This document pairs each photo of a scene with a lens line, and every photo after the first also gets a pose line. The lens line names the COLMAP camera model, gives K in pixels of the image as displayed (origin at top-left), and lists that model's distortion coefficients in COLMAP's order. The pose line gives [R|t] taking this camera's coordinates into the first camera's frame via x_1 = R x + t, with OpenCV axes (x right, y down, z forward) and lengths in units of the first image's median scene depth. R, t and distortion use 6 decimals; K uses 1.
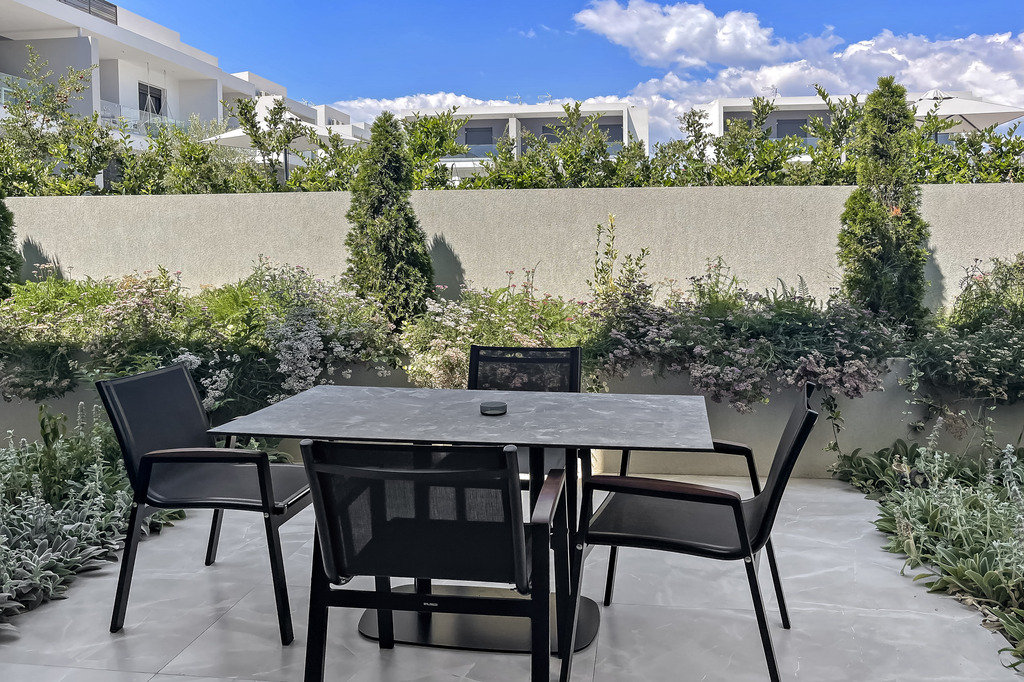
lens RADIAL K [[808.0, 0, 518.6], [0, 808.0, 341.4], [0, 0, 1]] dist [-0.066066, 0.141085]
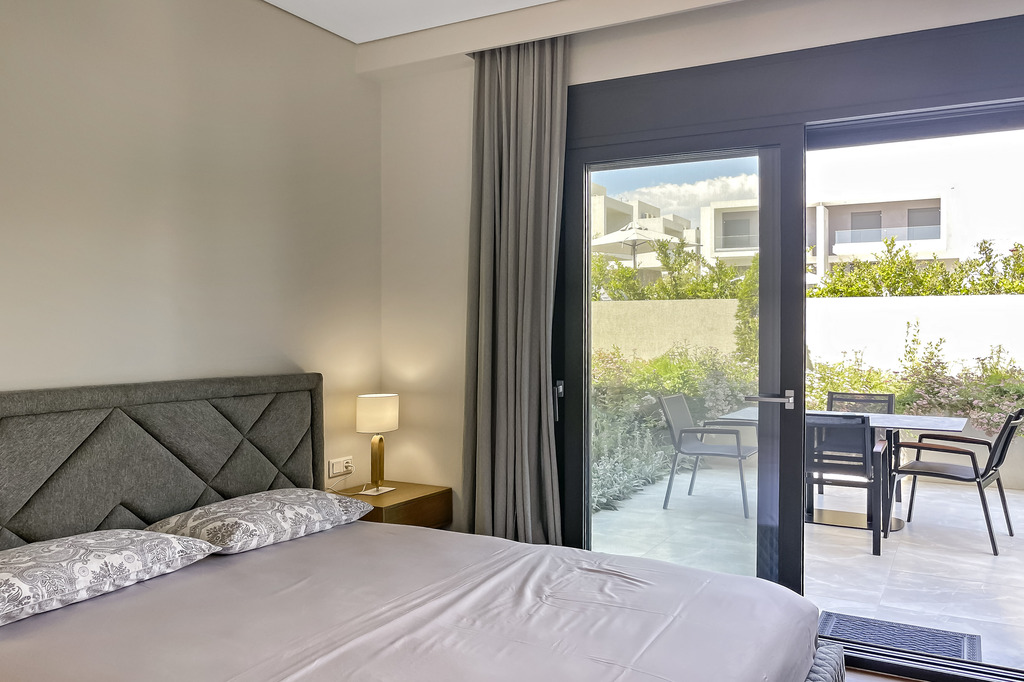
lens RADIAL K [[808.0, 0, 518.6], [0, 808.0, 341.4], [0, 0, 1]] dist [-0.066066, 0.141085]
pose [[0.935197, 0.011864, -0.353930, -0.053646], [-0.046912, 0.994781, -0.090611, 0.065472], [0.351007, 0.101343, 0.930872, -0.691103]]
